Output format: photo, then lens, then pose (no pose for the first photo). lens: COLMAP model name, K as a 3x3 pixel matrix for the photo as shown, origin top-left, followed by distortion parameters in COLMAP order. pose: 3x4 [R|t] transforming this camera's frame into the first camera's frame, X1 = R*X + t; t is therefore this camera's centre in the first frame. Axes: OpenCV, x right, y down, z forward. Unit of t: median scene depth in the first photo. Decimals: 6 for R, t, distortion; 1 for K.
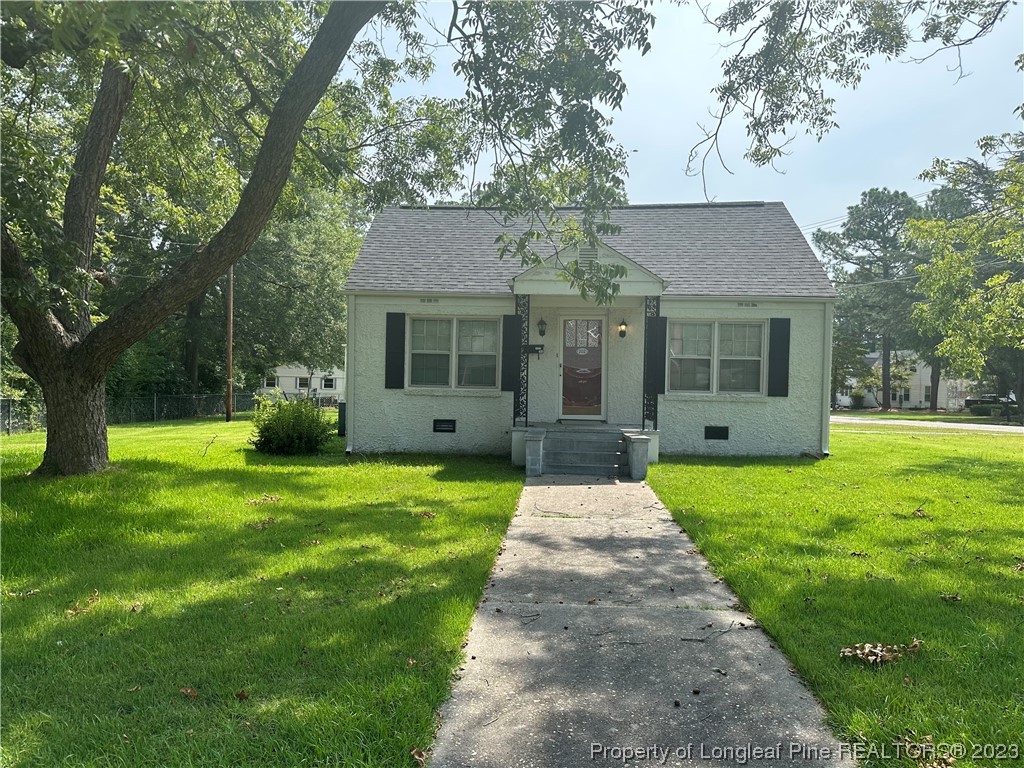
lens RADIAL K [[719.7, 0, 512.0], [0, 719.7, 385.0], [0, 0, 1]] dist [-0.042071, -0.002563]
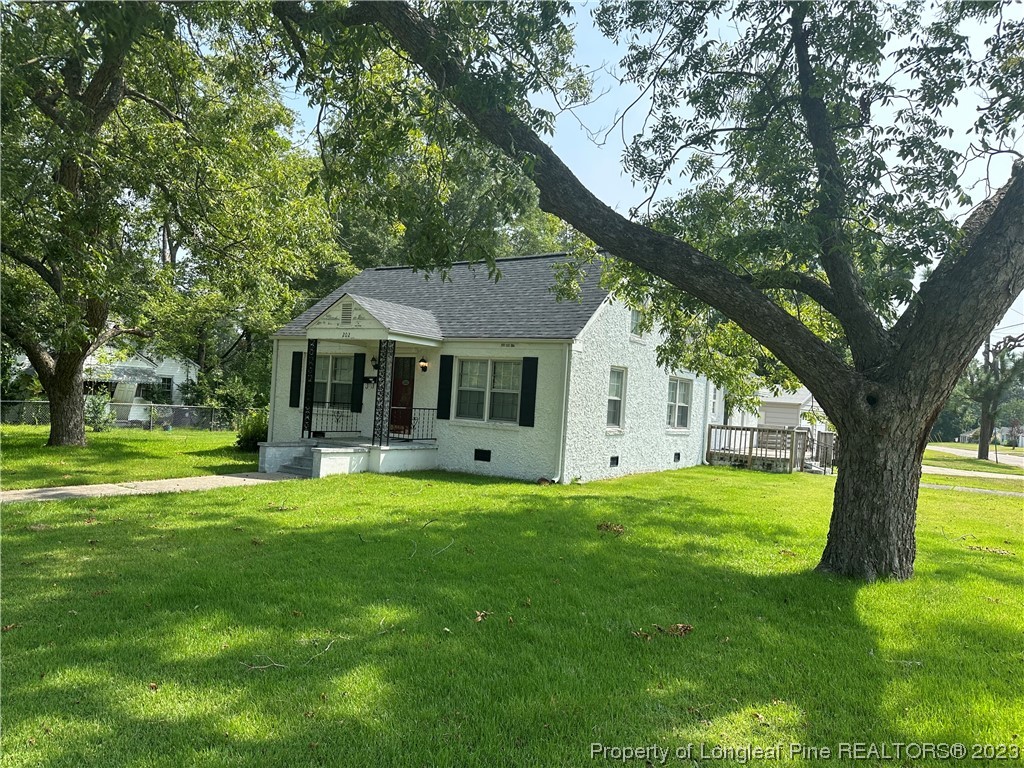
lens RADIAL K [[719.7, 0, 511.0], [0, 719.7, 386.0], [0, 0, 1]] dist [-0.042071, -0.002563]
pose [[0.912373, 0.031090, -0.408178, 0.792132], [-0.058893, 0.996708, -0.055721, 0.017008], [0.405102, 0.074878, 0.911200, -0.046529]]
